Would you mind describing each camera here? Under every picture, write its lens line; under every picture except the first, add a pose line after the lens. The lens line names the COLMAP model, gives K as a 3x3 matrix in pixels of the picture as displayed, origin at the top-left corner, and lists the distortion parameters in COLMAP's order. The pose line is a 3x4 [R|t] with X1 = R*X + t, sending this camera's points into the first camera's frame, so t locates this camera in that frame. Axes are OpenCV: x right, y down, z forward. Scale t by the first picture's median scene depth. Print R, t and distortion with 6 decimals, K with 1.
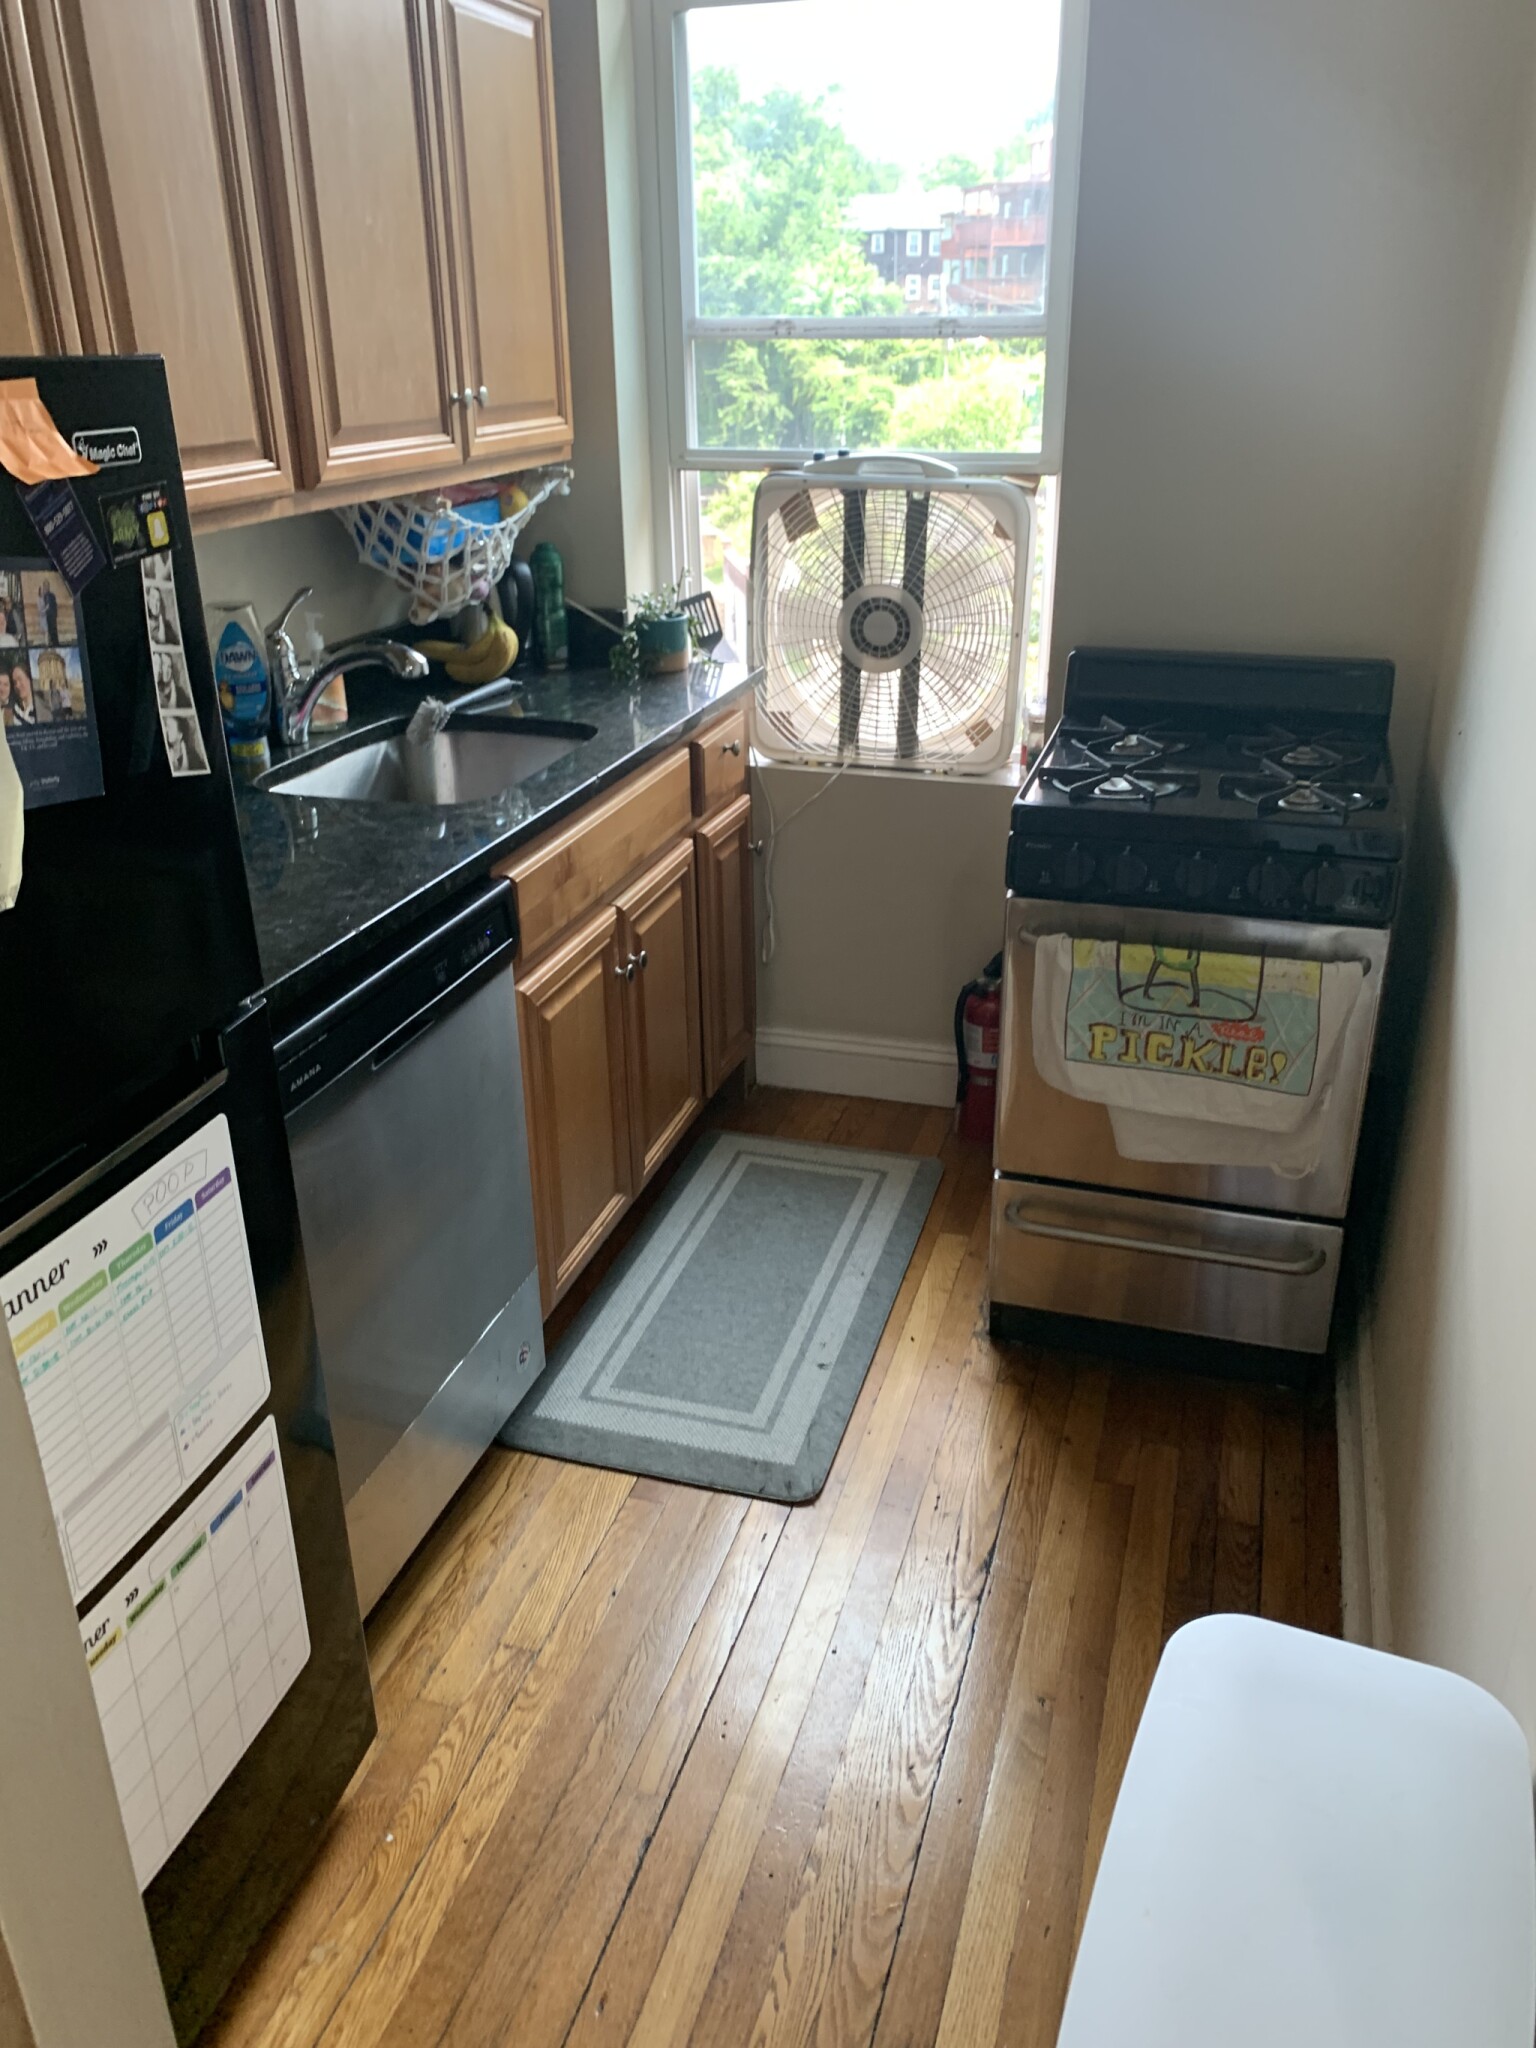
lens RADIAL K [[1556.0, 0, 768.0], [0, 1556.0, 1024.0], [0, 0, 1]] dist [0.005921, 0.001857]
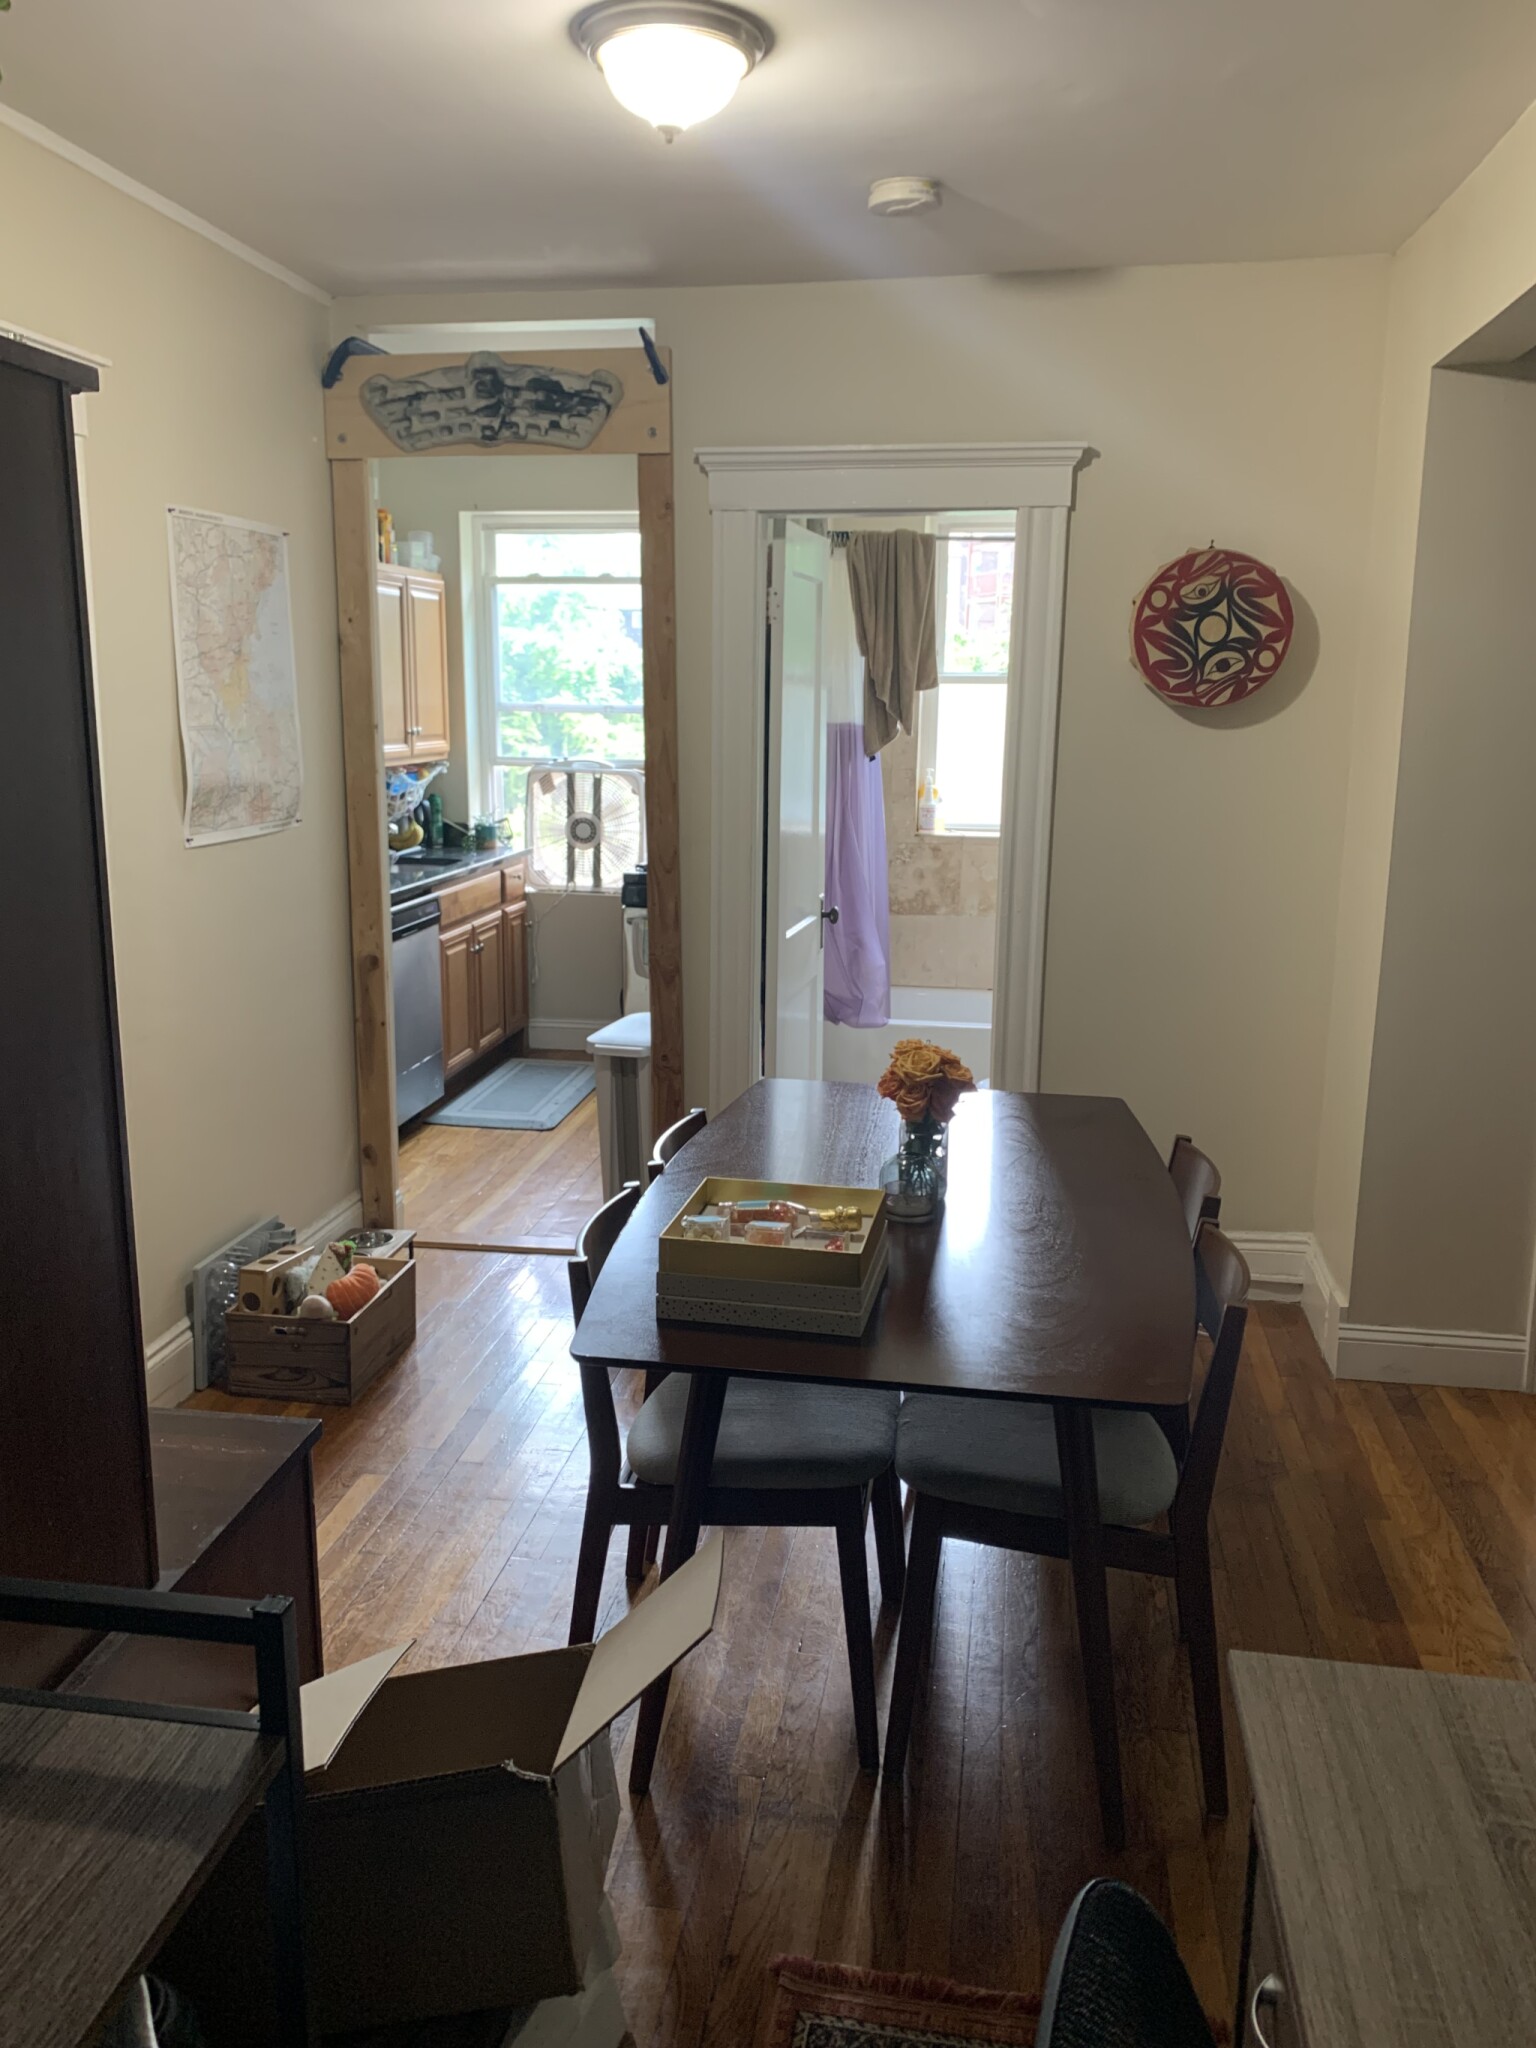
lens RADIAL K [[1556.0, 0, 768.0], [0, 1556.0, 1024.0], [0, 0, 1]] dist [0.005921, 0.001857]
pose [[0.989651, -0.005726, 0.143383, 0.011280], [0.035424, 0.978028, -0.205443, 0.507121], [-0.139056, 0.208396, 0.968109, -1.203583]]
